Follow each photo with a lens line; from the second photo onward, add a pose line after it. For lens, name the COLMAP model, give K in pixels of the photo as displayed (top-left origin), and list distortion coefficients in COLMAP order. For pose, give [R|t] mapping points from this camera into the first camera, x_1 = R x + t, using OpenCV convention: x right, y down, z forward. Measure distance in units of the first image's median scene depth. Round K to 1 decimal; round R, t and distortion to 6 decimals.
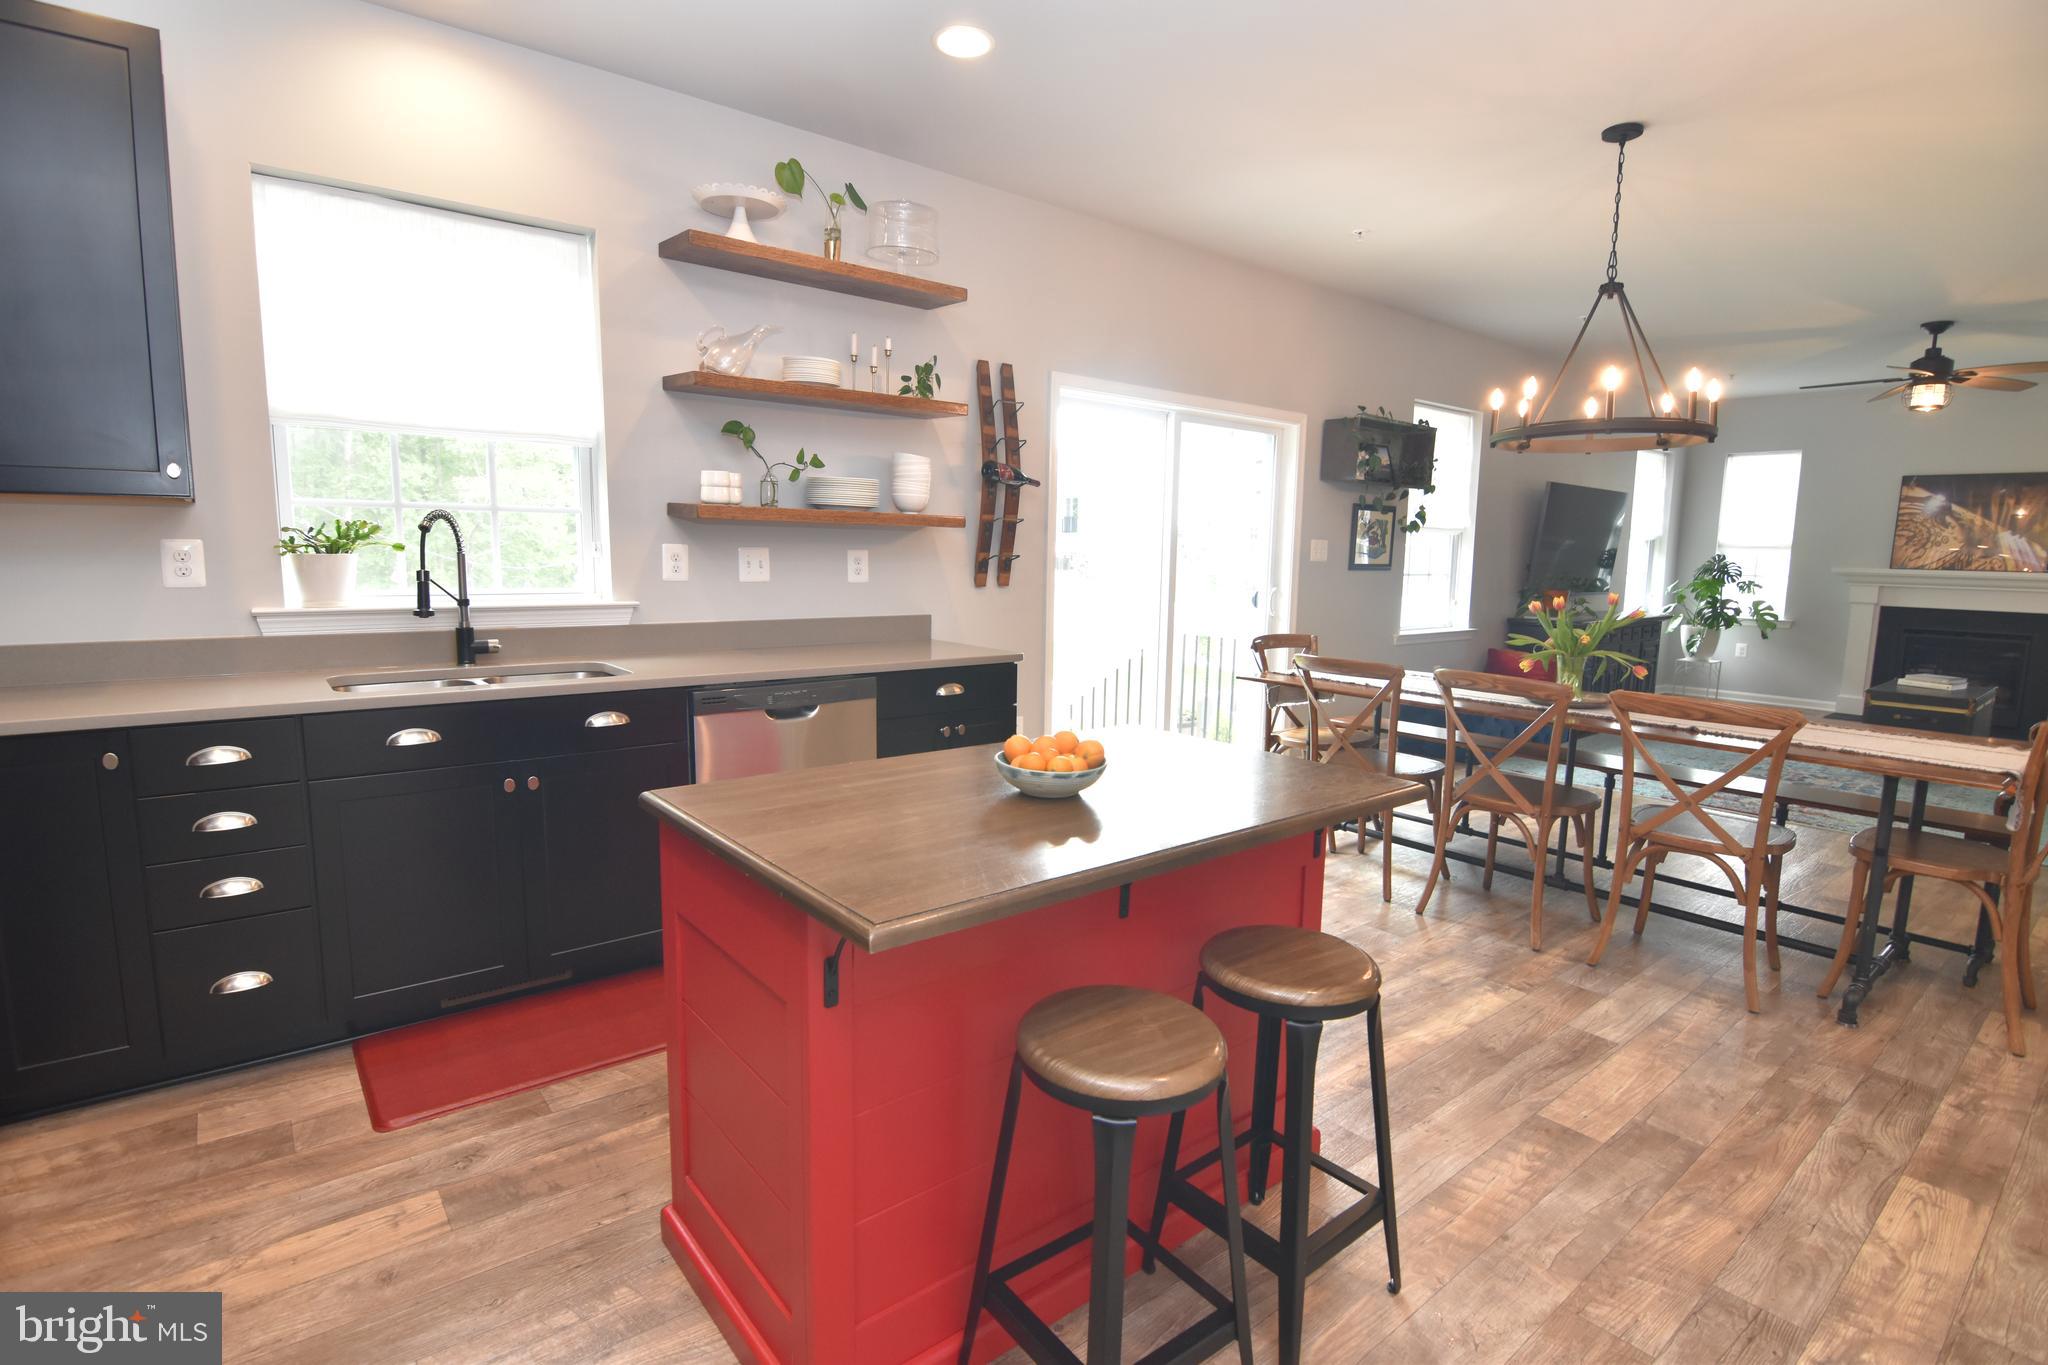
lens RADIAL K [[992.8, 0, 1027.7], [0, 992.8, 680.6], [0, 0, 1]] dist [-0.010928, -0.005823]
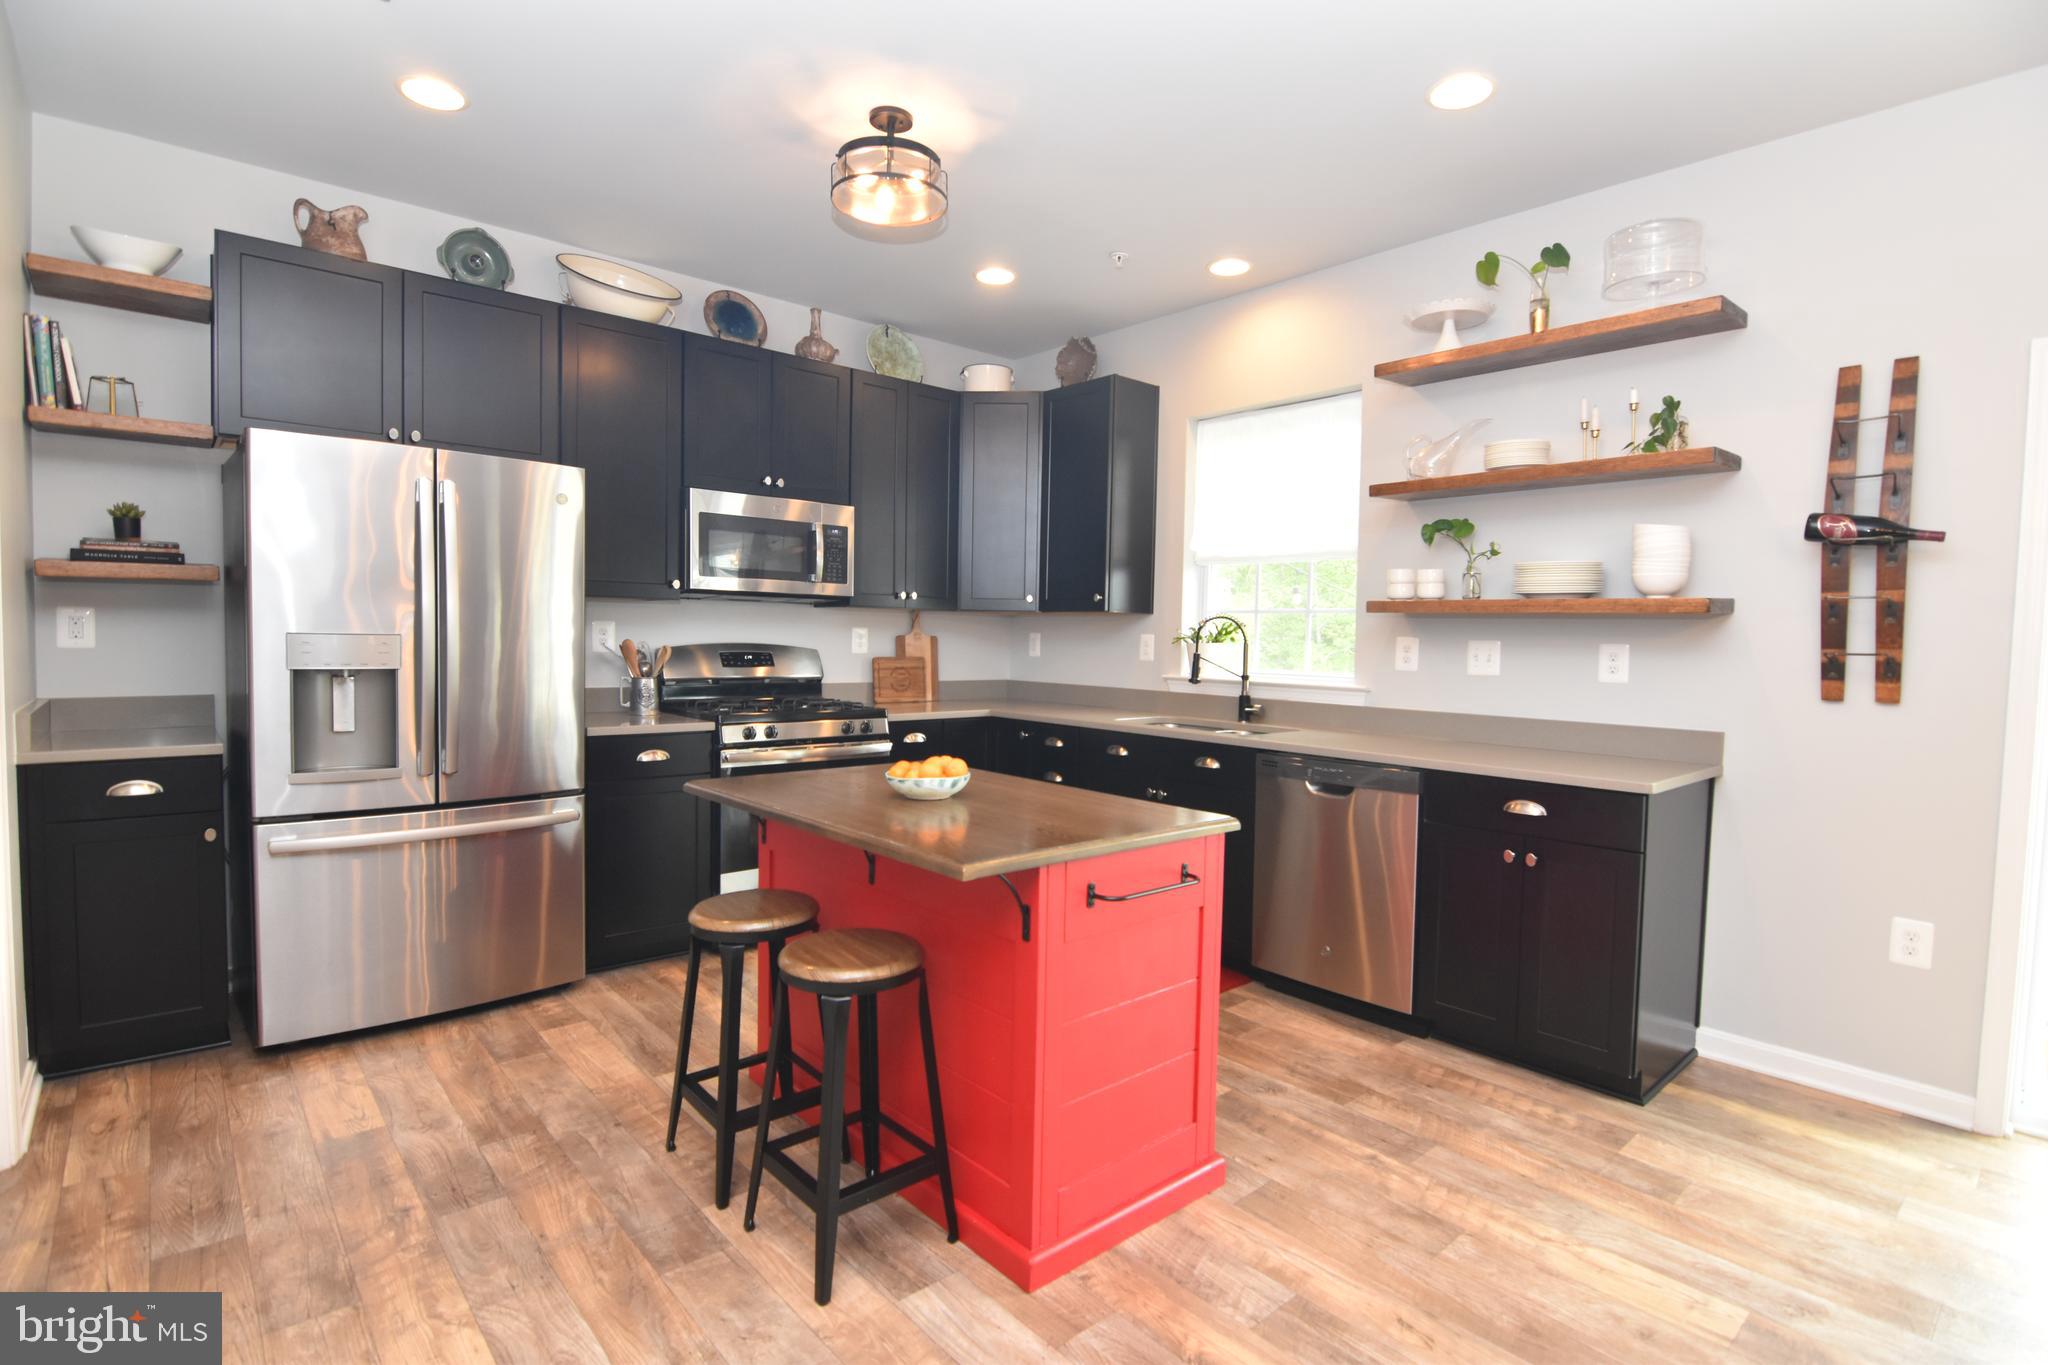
lens RADIAL K [[992.8, 0, 1052.0], [0, 992.8, 676.9], [0, 0, 1]] dist [-0.010928, -0.005823]
pose [[0.057897, 0.026783, -0.997963, 0.422375], [-0.149021, 0.988672, 0.017889, -0.032769], [0.987138, 0.147681, 0.061233, 0.324485]]
